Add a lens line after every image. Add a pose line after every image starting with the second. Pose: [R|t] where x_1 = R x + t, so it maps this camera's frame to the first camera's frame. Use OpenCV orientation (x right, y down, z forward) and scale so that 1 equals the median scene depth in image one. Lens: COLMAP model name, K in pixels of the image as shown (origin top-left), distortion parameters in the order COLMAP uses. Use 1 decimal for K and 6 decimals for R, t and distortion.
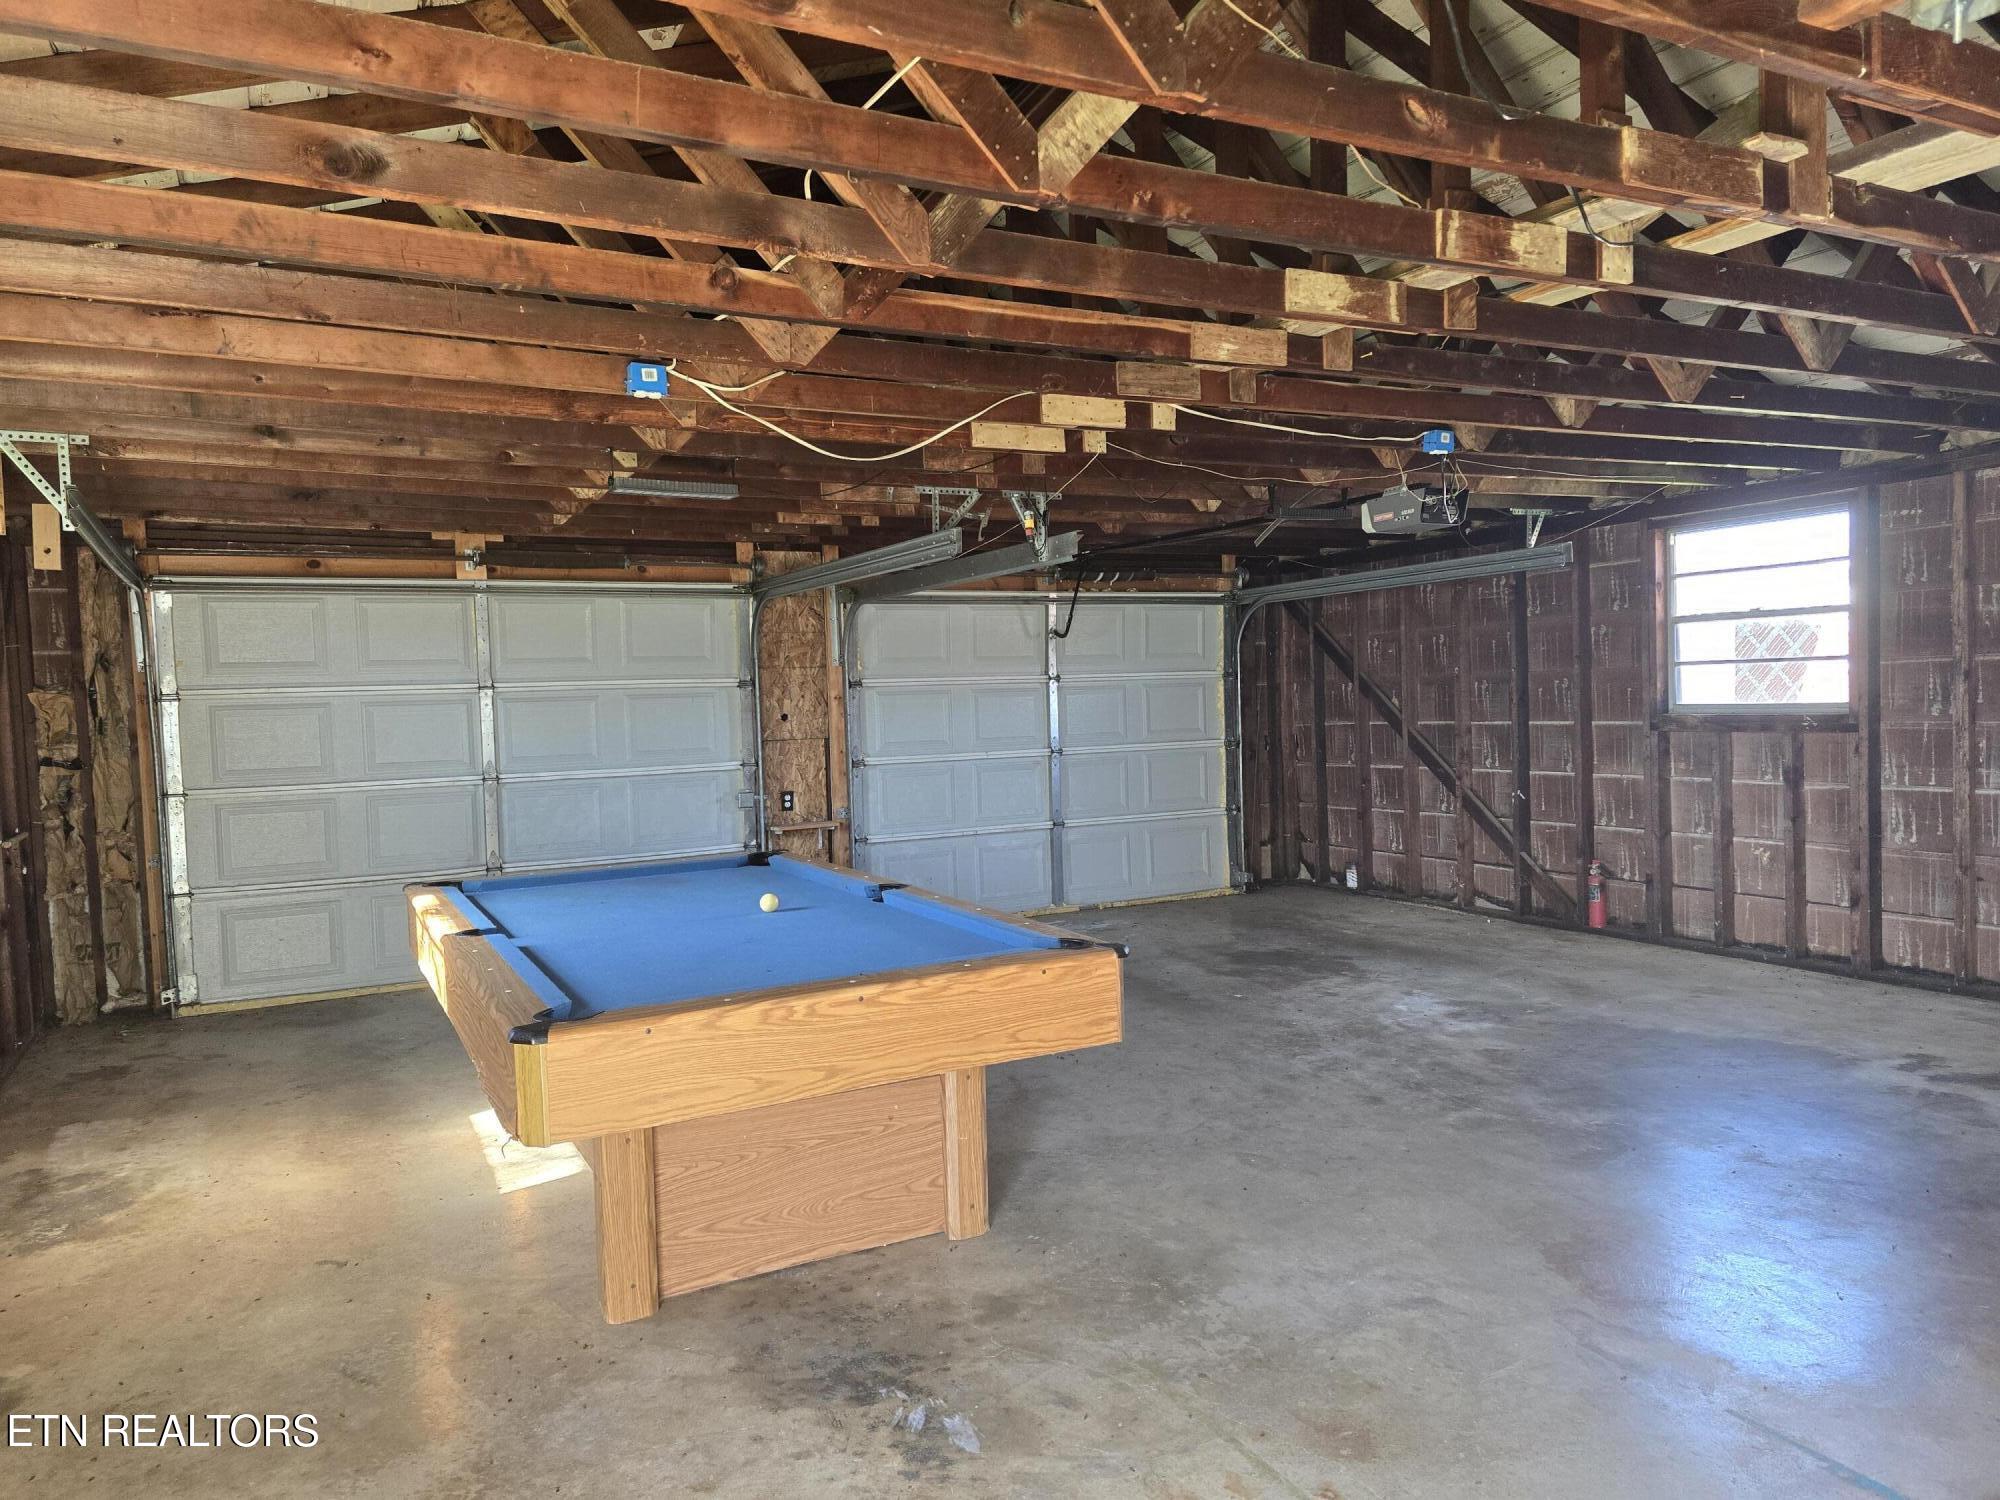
lens RADIAL K [[1342.8, 0, 963.8], [0, 1342.8, 772.6], [0, 0, 1]] dist [0.078491, -0.075856]
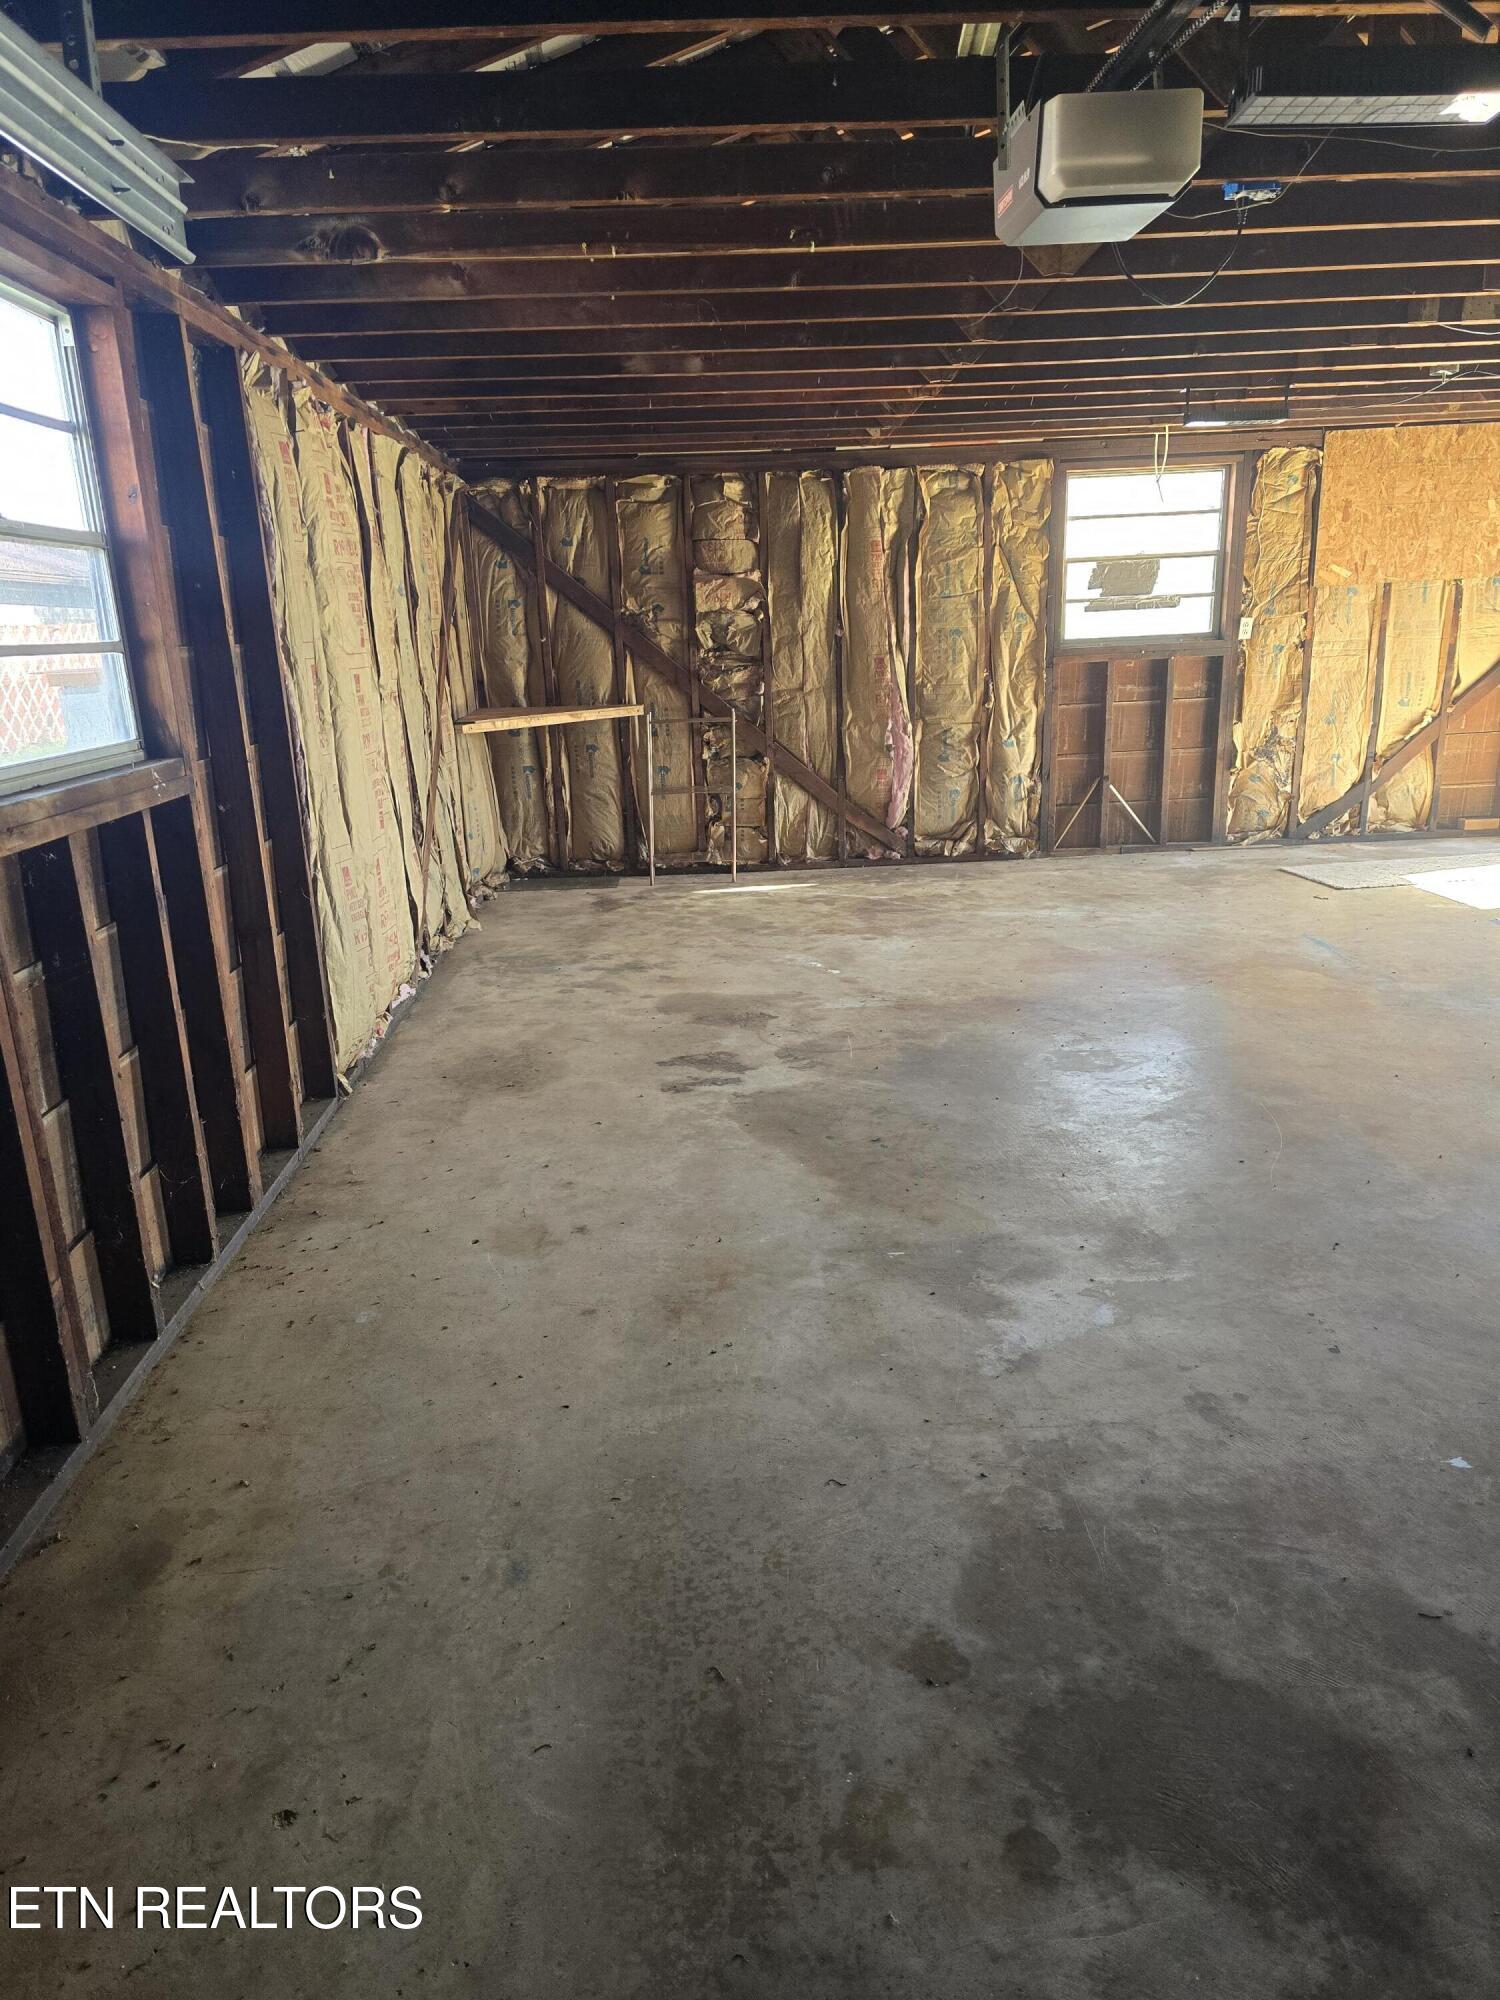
lens RADIAL K [[1356.1, 0, 750.0], [0, 1356.1, 1000.0], [0, 0, 1]] dist [0.072763, -0.077999]
pose [[-0.904514, -0.077692, 0.419307, 0.279063], [0.094138, 0.922630, 0.374021, -0.182986], [-0.415923, 0.377780, -0.827218, 1.701357]]
